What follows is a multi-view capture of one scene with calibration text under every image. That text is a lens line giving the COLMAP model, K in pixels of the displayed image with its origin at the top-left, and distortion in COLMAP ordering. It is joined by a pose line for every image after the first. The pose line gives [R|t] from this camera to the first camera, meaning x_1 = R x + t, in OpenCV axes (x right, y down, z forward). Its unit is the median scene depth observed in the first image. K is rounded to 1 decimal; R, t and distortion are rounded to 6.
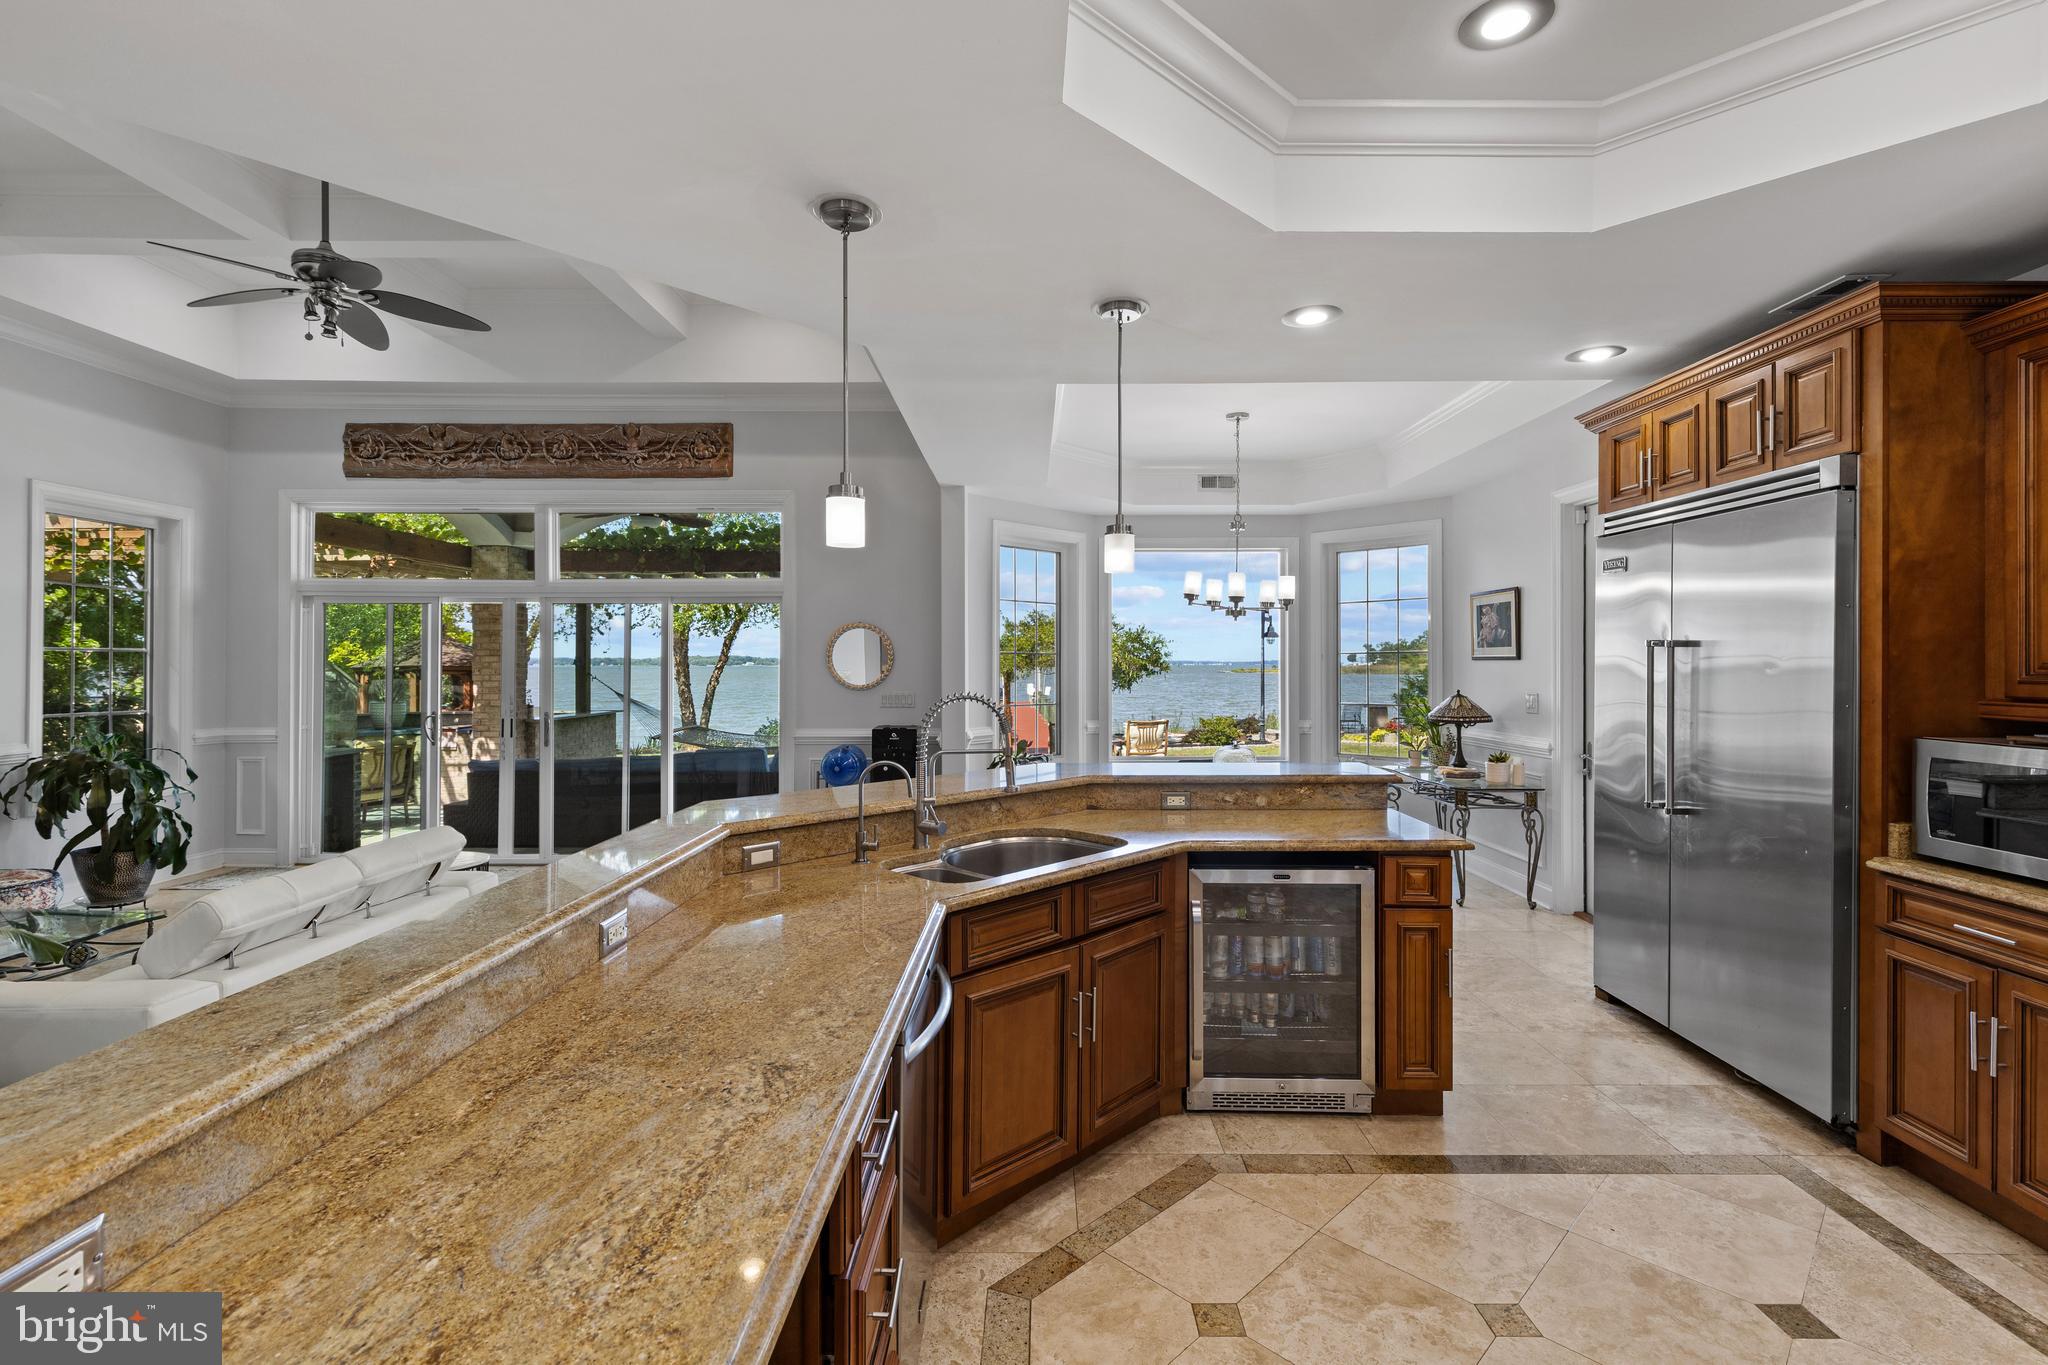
lens RADIAL K [[919.5, 0, 1034.0], [0, 919.5, 662.7], [0, 0, 1]] dist [-0.000691, -0.000583]
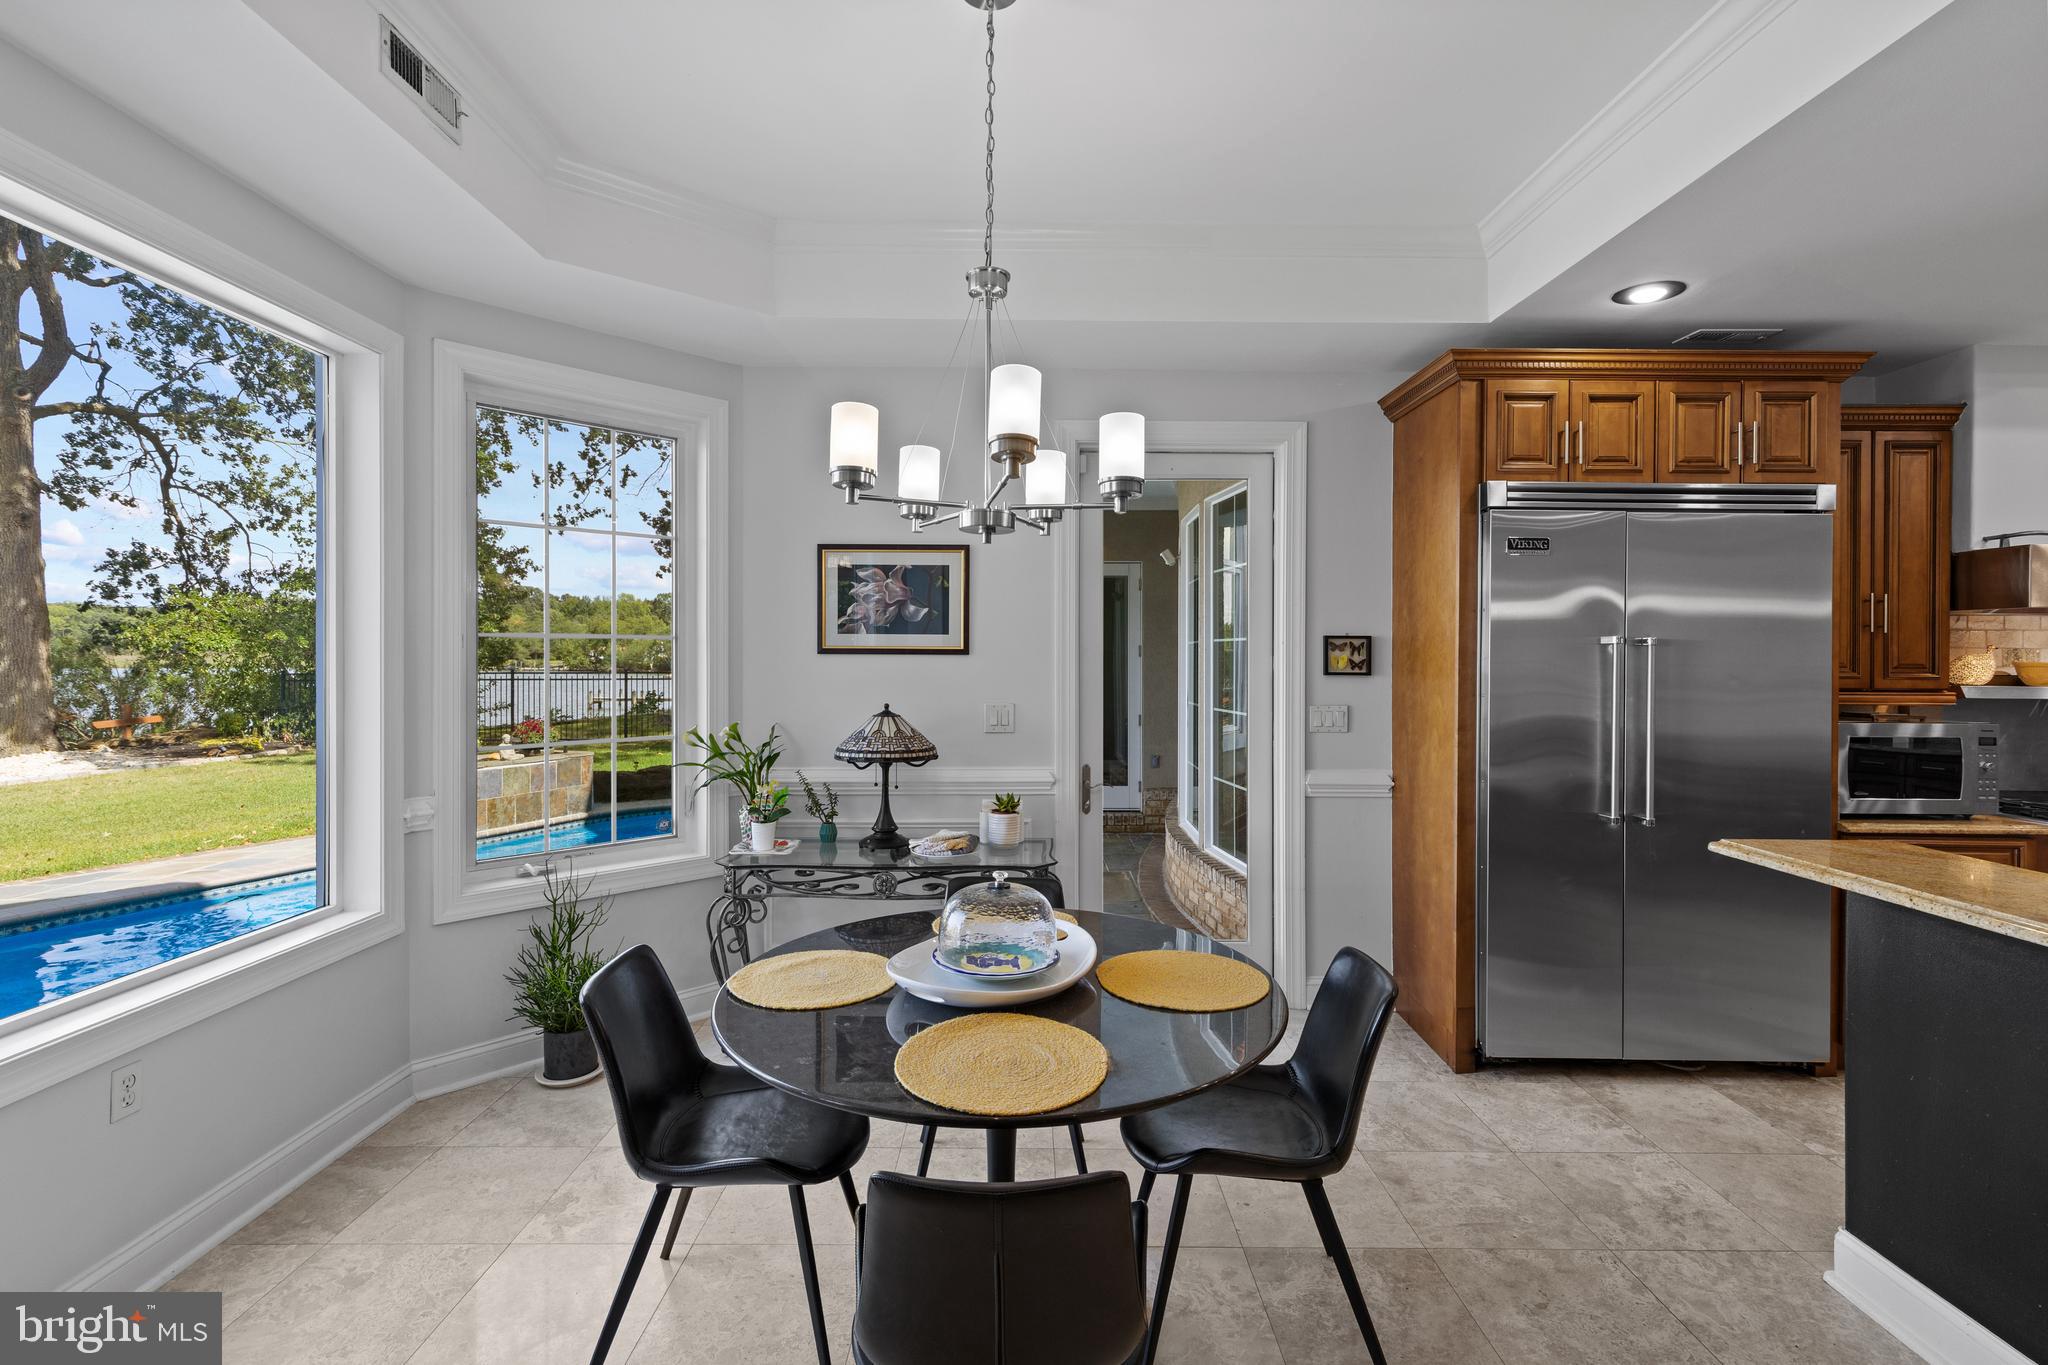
lens RADIAL K [[919.5, 0, 1018.3], [0, 919.5, 664.1], [0, 0, 1]] dist [-0.000691, -0.000583]
pose [[-0.001025, -0.005645, 0.999984, -0.261866], [-0.004615, 0.999973, 0.005640, -0.000207], [-0.999989, -0.004609, -0.001051, 1.844448]]
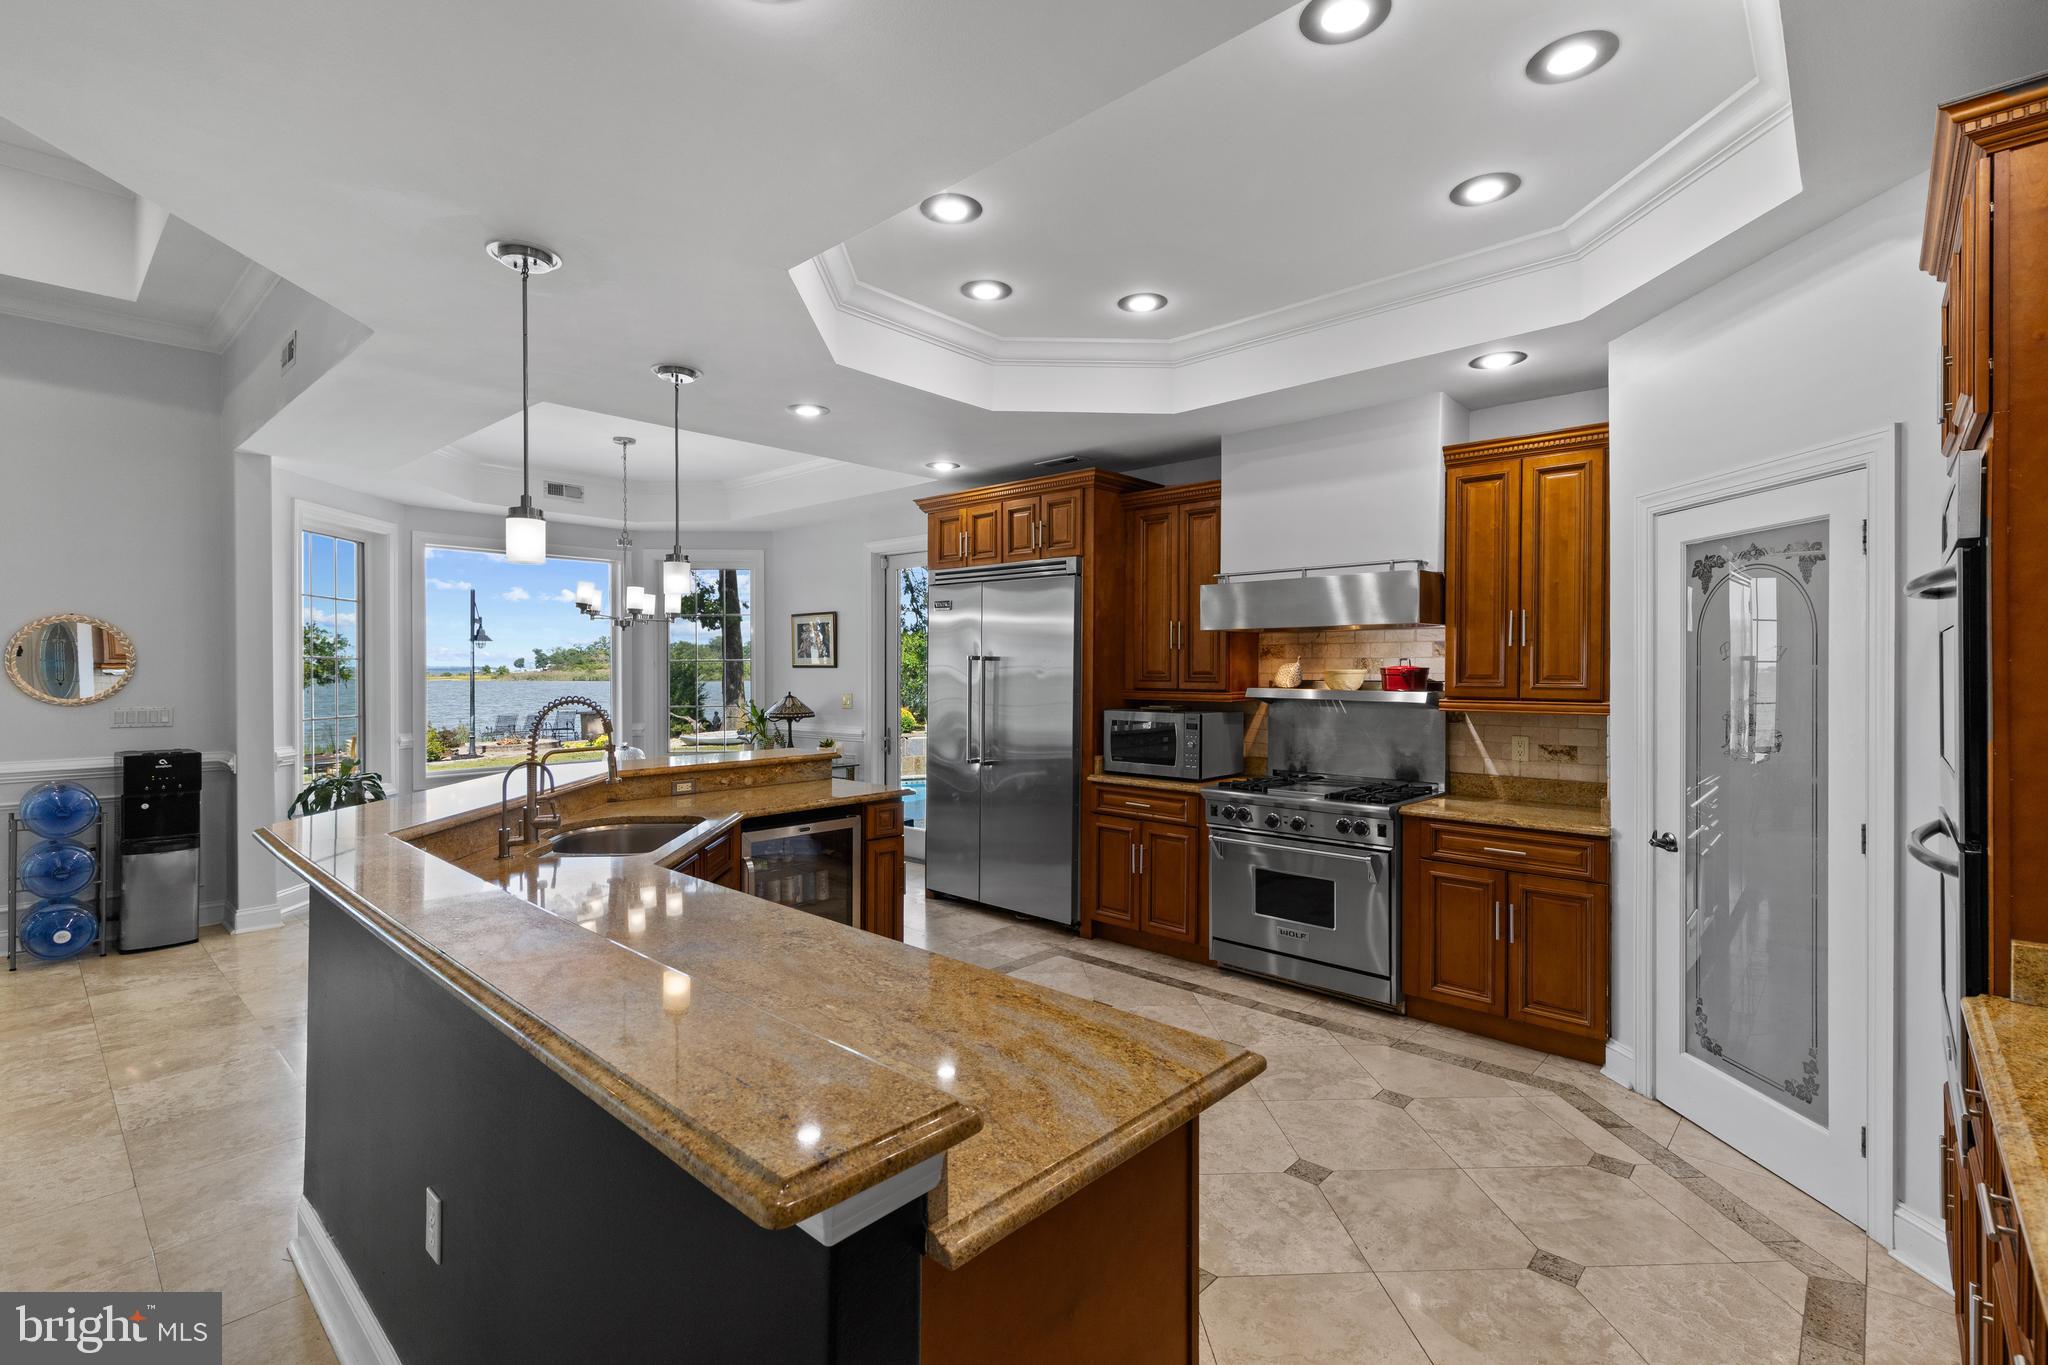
lens RADIAL K [[919.5, 0, 1032.7], [0, 919.5, 679.5], [0, 0, 1]] dist [-0.000691, -0.000583]
pose [[0.666517, -0.006867, 0.745458, -0.488595], [-0.001532, 0.999943, 0.010581, -0.001209], [-0.745488, -0.008195, 0.666468, -0.137719]]
